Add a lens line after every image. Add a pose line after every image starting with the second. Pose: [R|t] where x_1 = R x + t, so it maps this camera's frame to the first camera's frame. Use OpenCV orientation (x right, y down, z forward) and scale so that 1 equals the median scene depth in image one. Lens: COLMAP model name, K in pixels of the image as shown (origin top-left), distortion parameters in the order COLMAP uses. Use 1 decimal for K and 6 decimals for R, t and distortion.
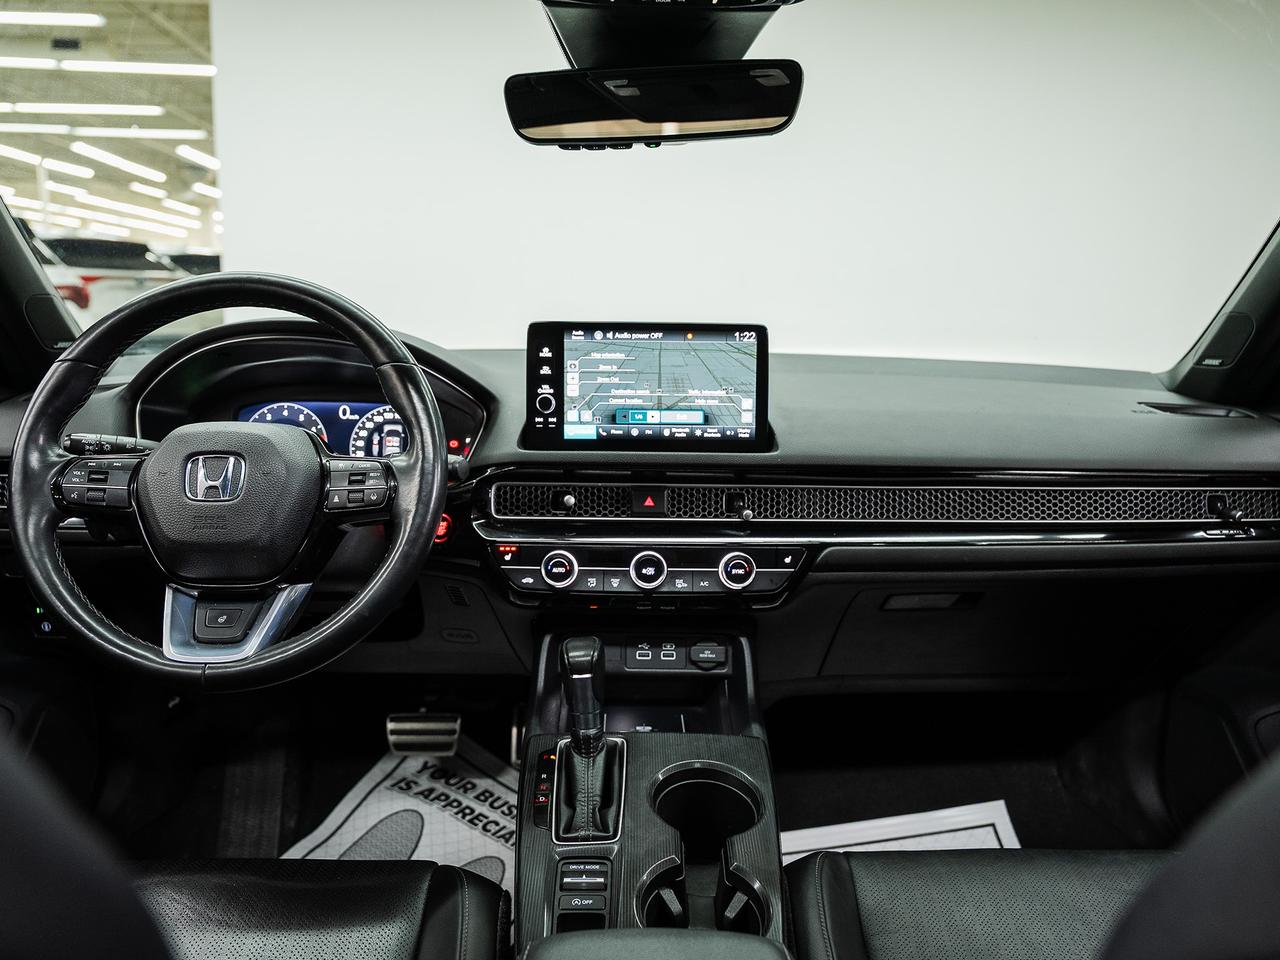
lens RADIAL K [[970.2, 0, 649.3], [0, 970.2, 500.3], [0, 0, 1]] dist [-0.037141, 0.008894]
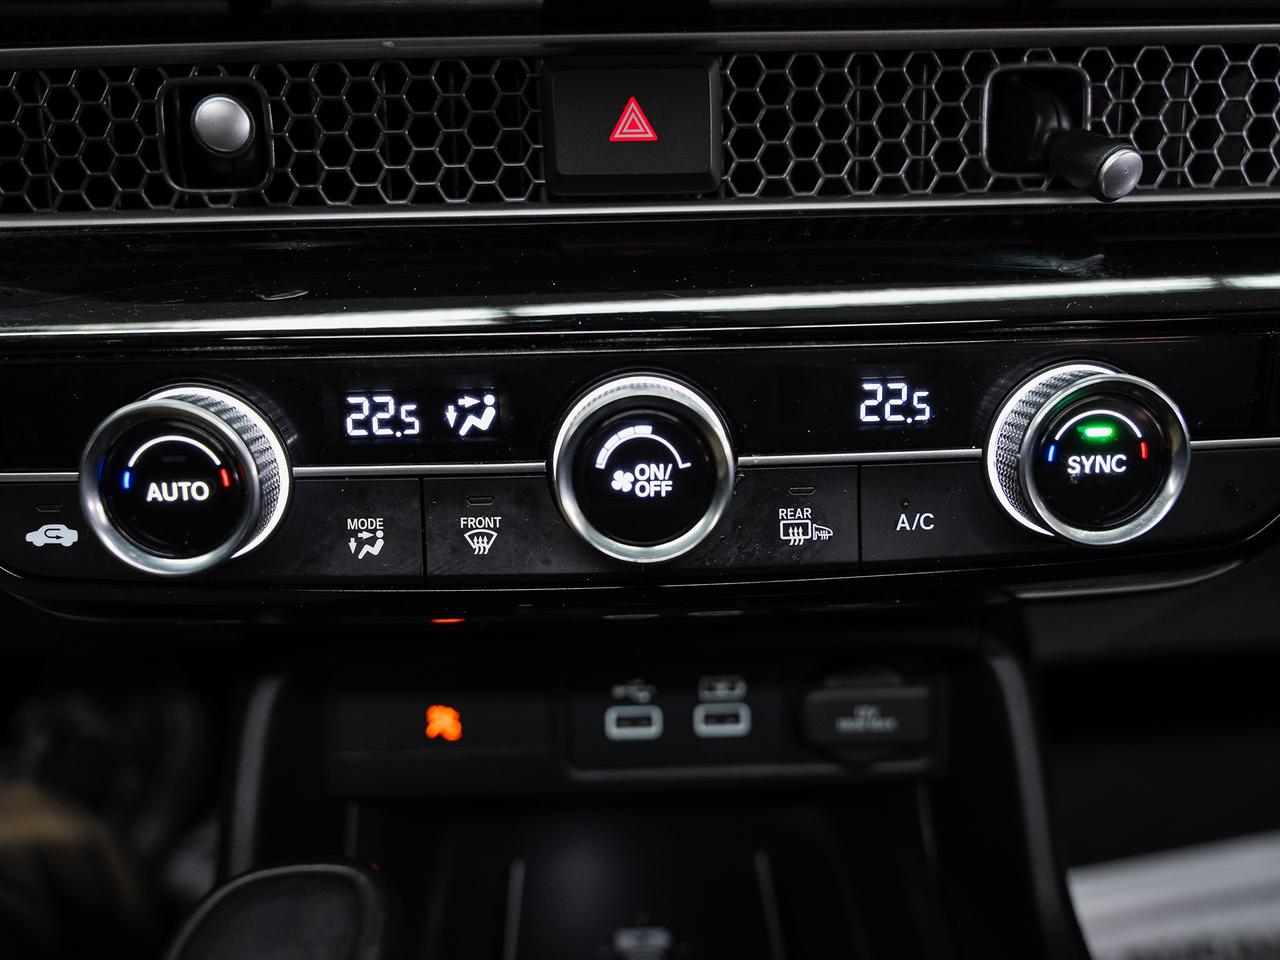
lens RADIAL K [[1098.6, 0, 643.1], [0, 1098.6, 484.5], [0, 0, 1]] dist [-0.009249, -0.002334]
pose [[0.999460, -0.032781, -0.002202, -0.000123], [0.032410, 0.972679, 0.229882, 0.022701], [-0.005394, -0.229829, 0.973216, 0.760383]]
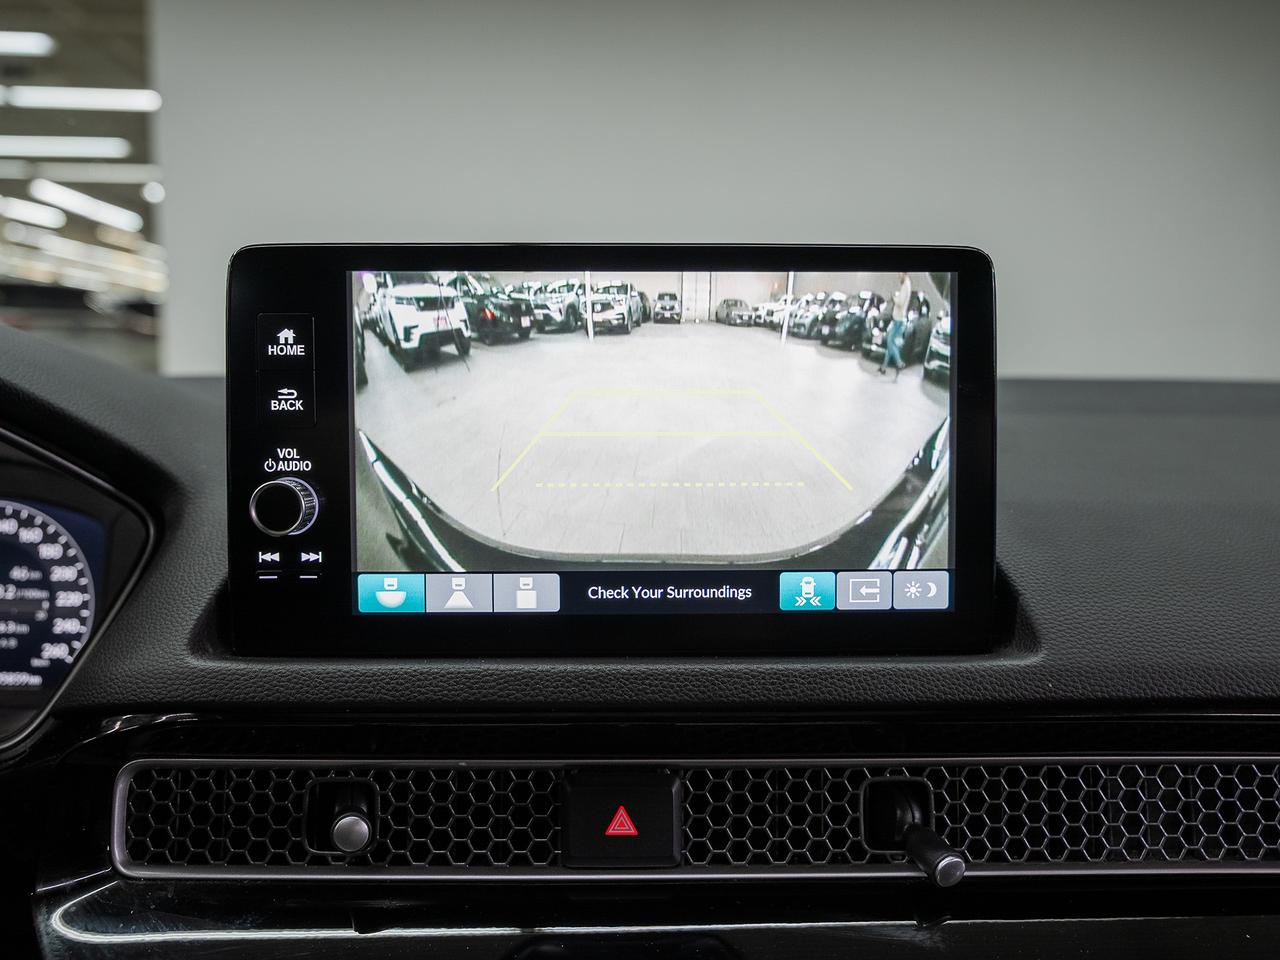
lens RADIAL K [[1026.9, 0, 651.2], [0, 1026.9, 488.8], [0, 0, 1]] dist [-0.000921, -0.012796]
pose [[0.999889, -0.010568, -0.010544, 0.013734], [0.009764, 0.997242, -0.073571, -0.079911], [0.011292, 0.073459, 0.997234, 0.672459]]
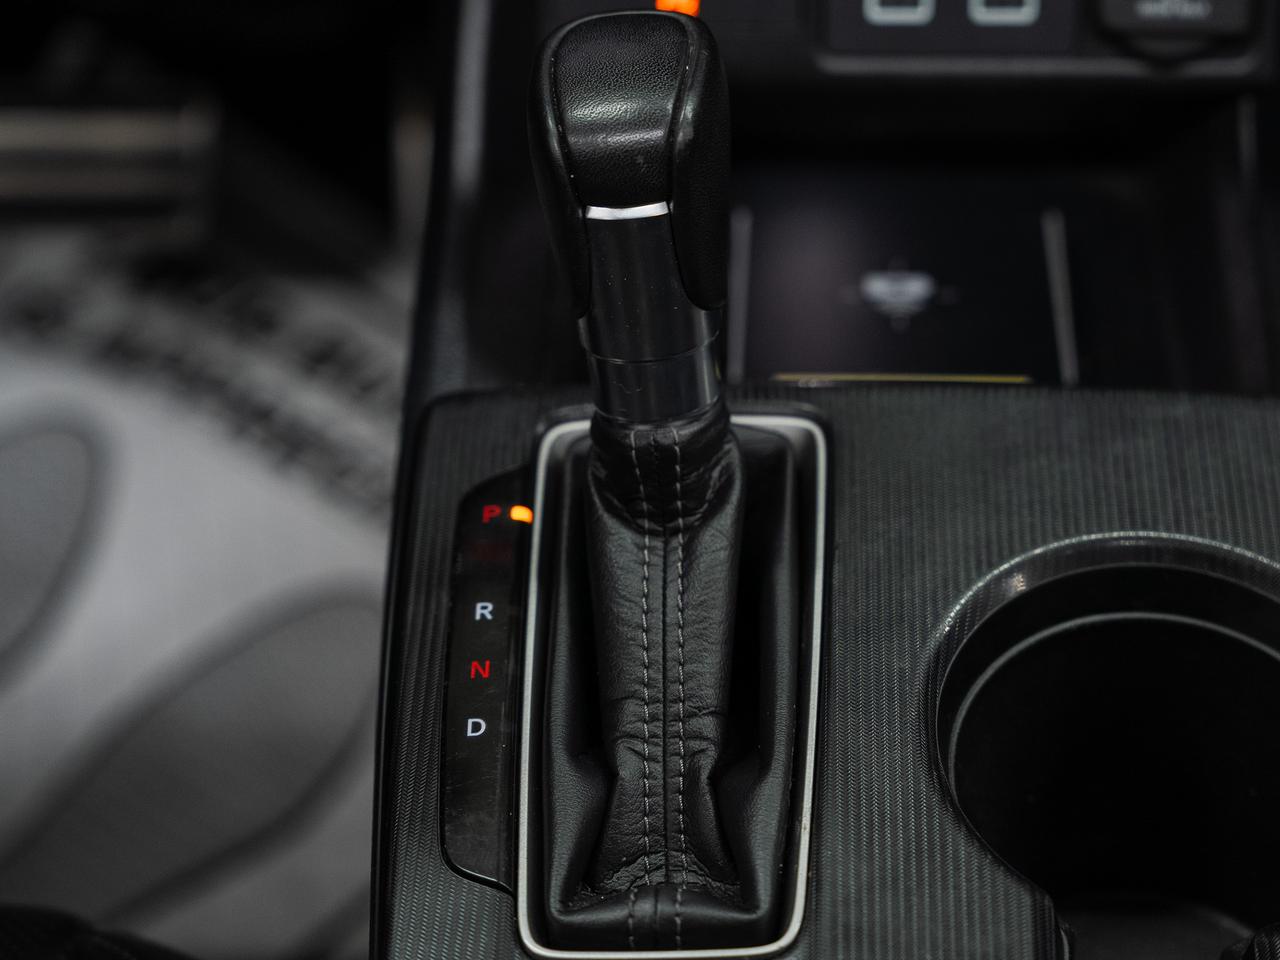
lens RADIAL K [[3065.8, 0, 639.4], [0, 3065.8, 481.3], [0, 0, 1]] dist [0.053731, 0.000000]
pose [[0.996481, 0.005091, -0.083658, -0.005936], [0.031387, 0.902851, 0.428807, -0.061460], [0.077714, -0.429924, 0.899514, 0.294045]]
